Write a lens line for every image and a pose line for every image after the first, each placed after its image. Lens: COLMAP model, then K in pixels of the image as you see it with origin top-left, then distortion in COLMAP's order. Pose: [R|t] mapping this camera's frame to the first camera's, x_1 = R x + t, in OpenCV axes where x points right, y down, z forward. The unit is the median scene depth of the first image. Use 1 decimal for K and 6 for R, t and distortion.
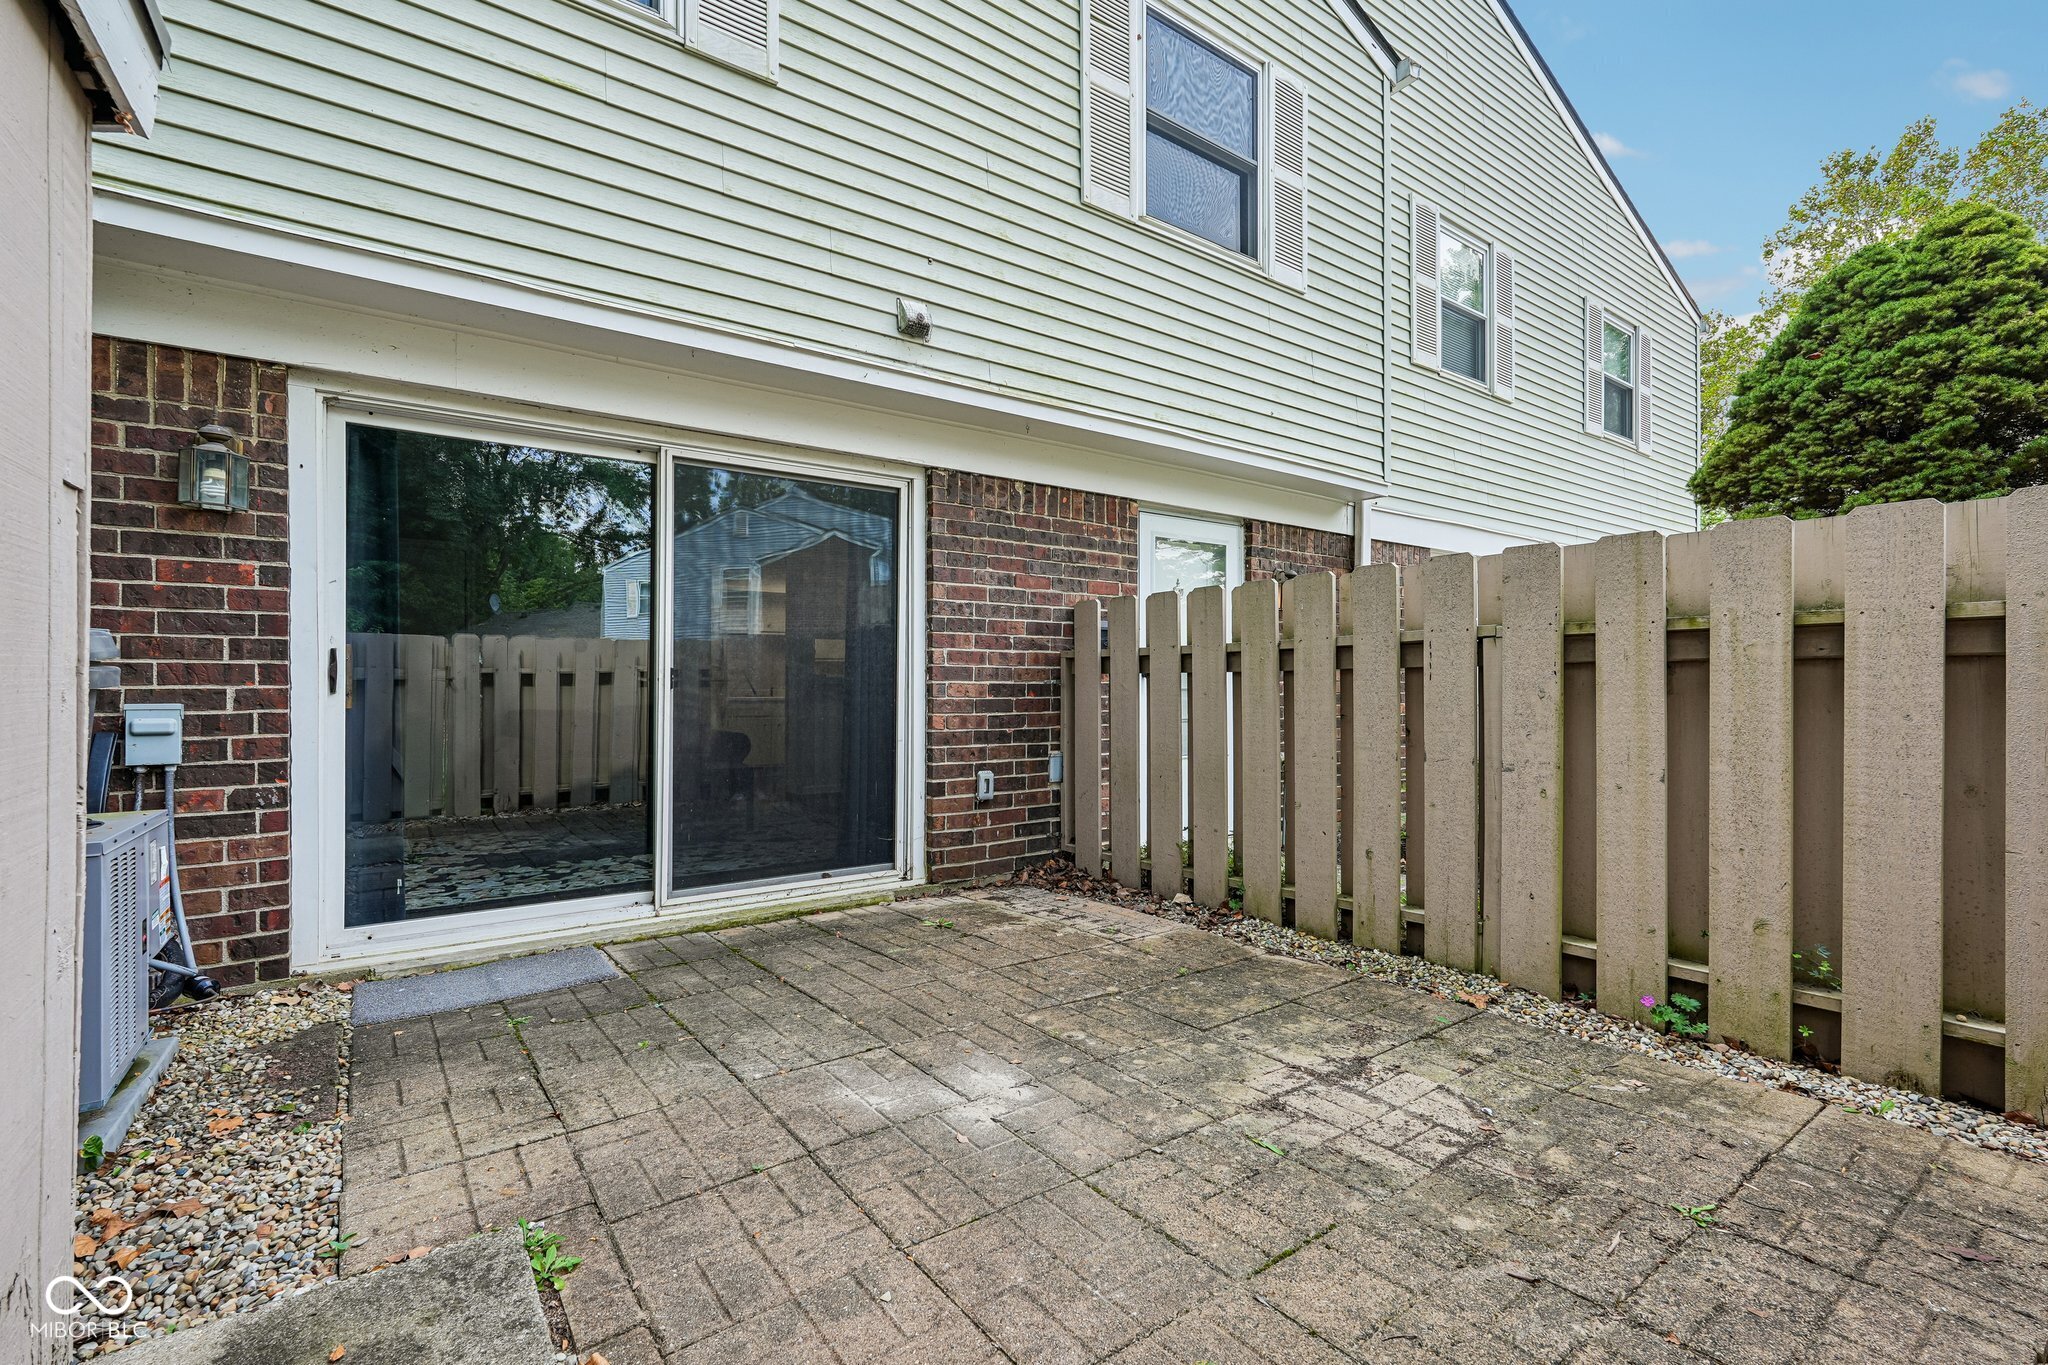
lens RADIAL K [[917.6, 0, 1016.7], [0, 917.6, 709.2], [0, 0, 1]] dist [-0.009704, 0.000480]
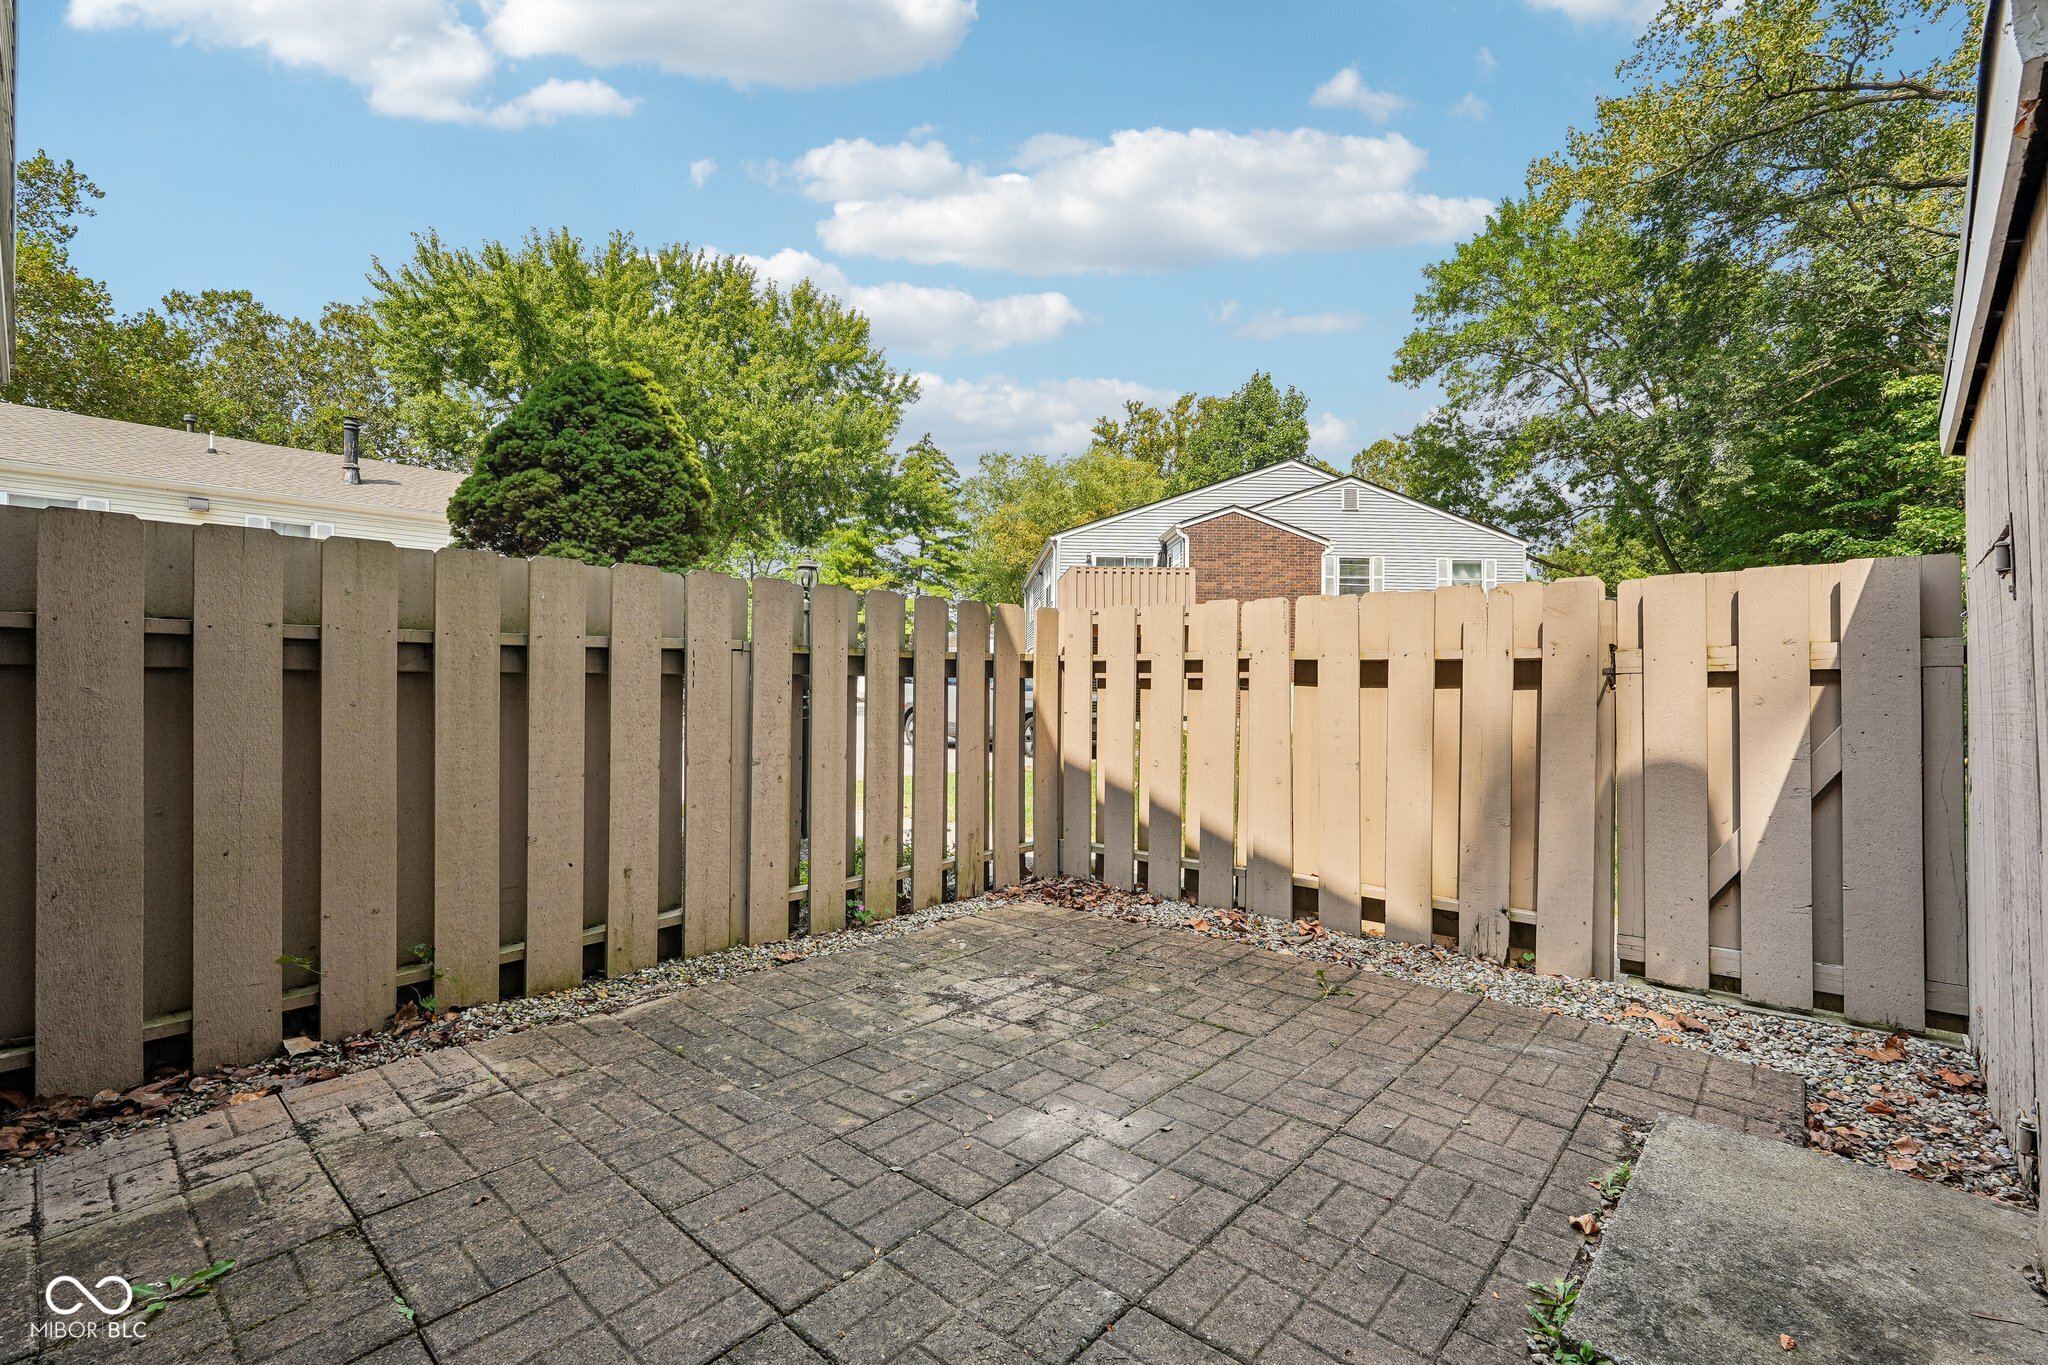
lens RADIAL K [[914.8, 0, 1024.0], [0, 914.8, 682.5], [0, 0, 1]] dist [-0.001886, 0.000910]
pose [[-0.206957, 0.005818, 0.978333, -0.652009], [0.016742, 0.999857, -0.002404, -0.028382], [-0.978207, 0.015882, -0.207025, 0.842816]]
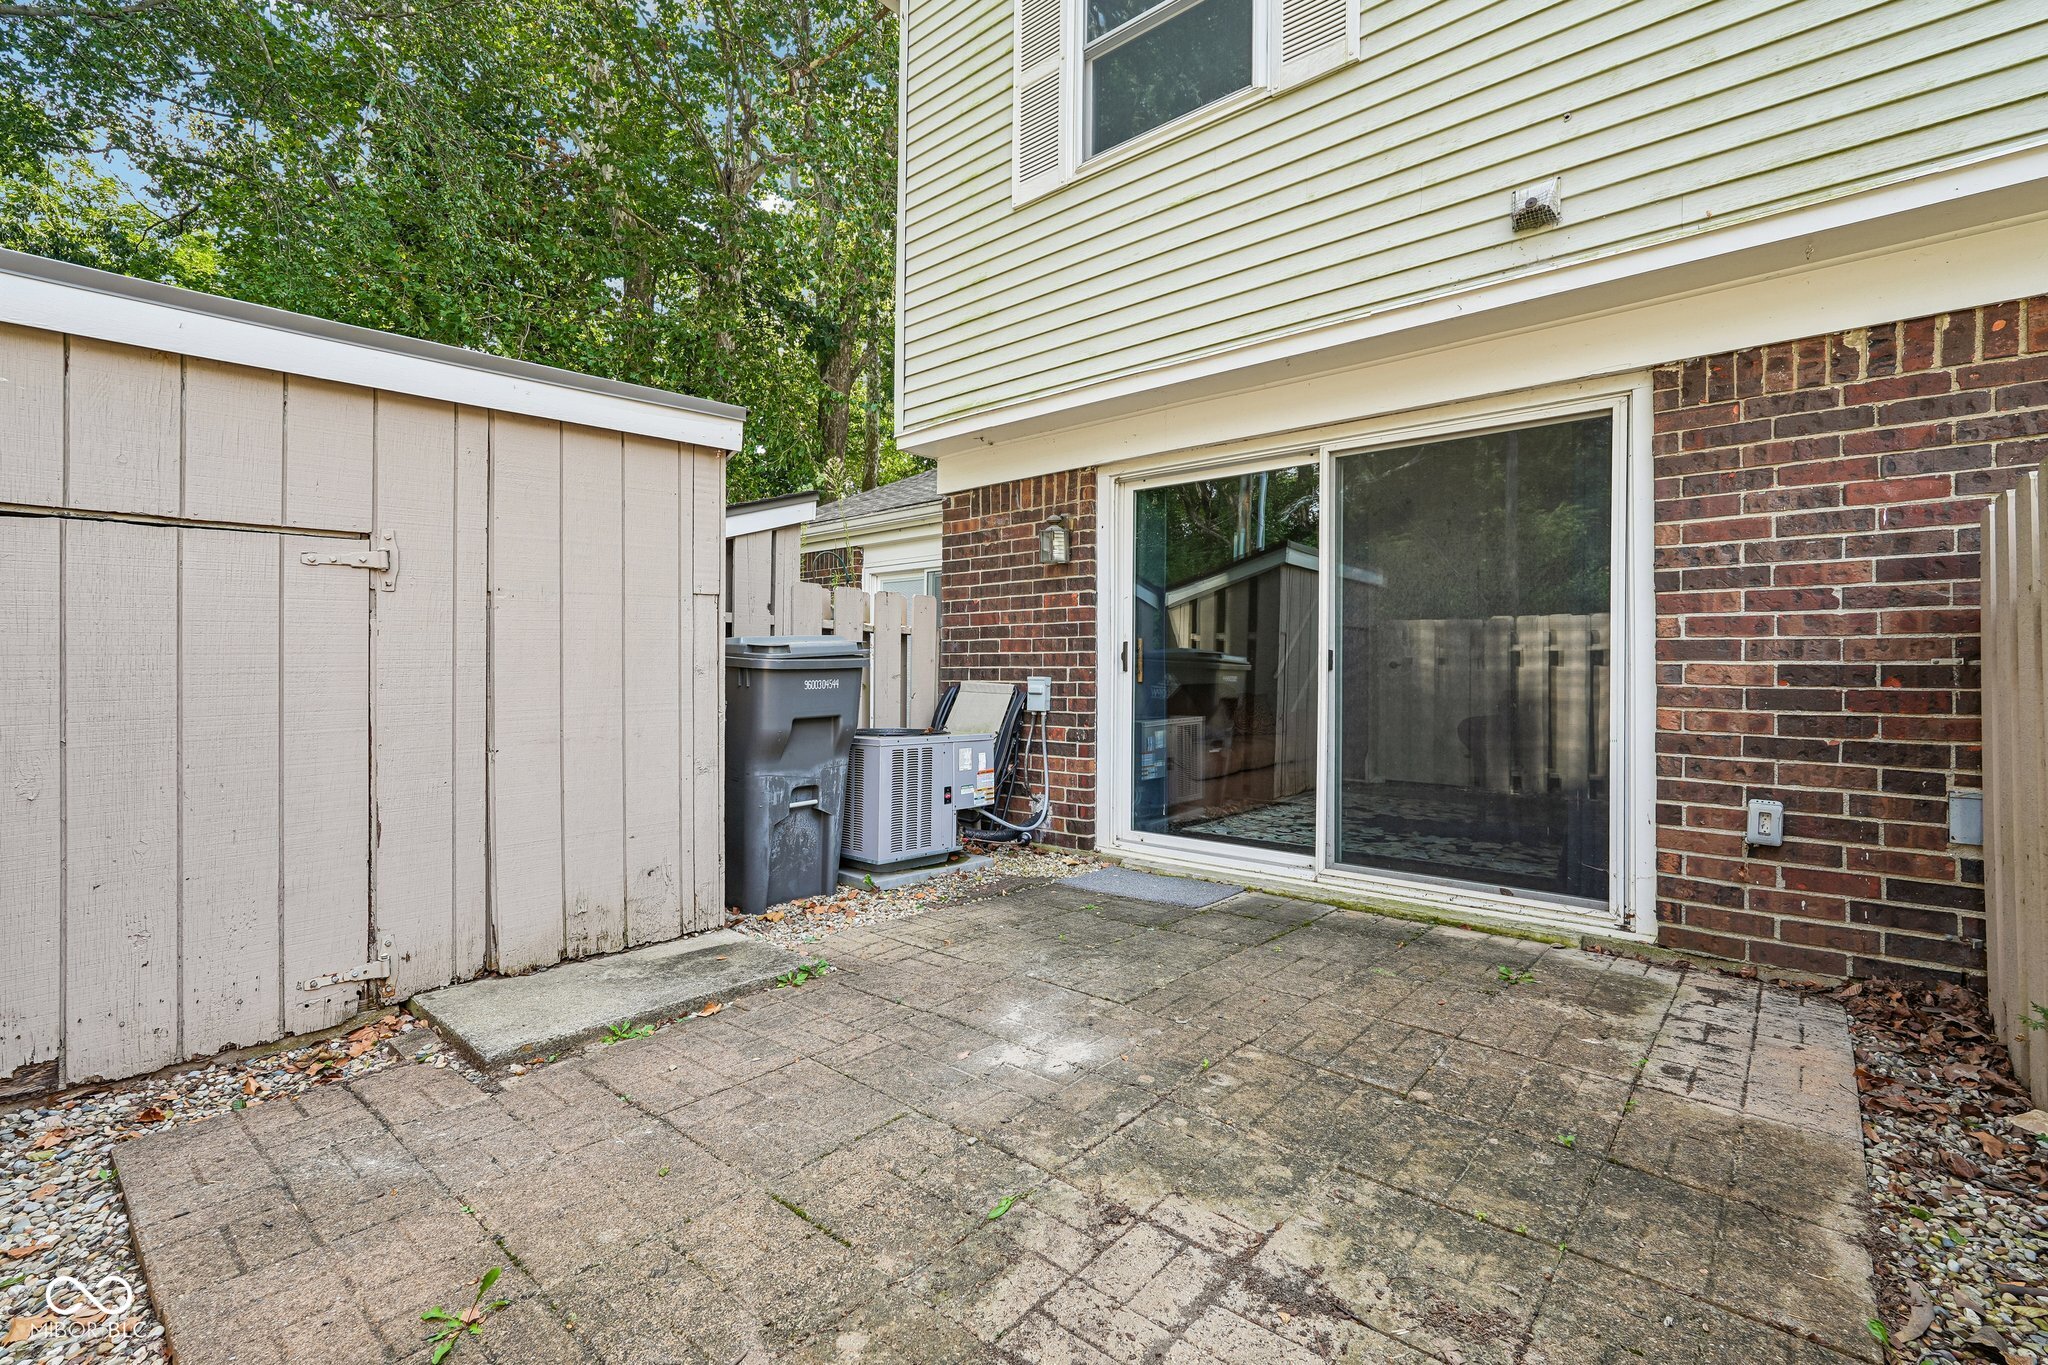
lens RADIAL K [[910.3, 0, 1019.8], [0, 910.3, 657.2], [0, 0, 1]] dist [-0.009595, 0.000710]
pose [[0.214424, -0.008124, -0.976707, 0.674371], [-0.025486, 0.999578, -0.013910, -0.015642], [0.976408, 0.027875, 0.214127, 0.496297]]
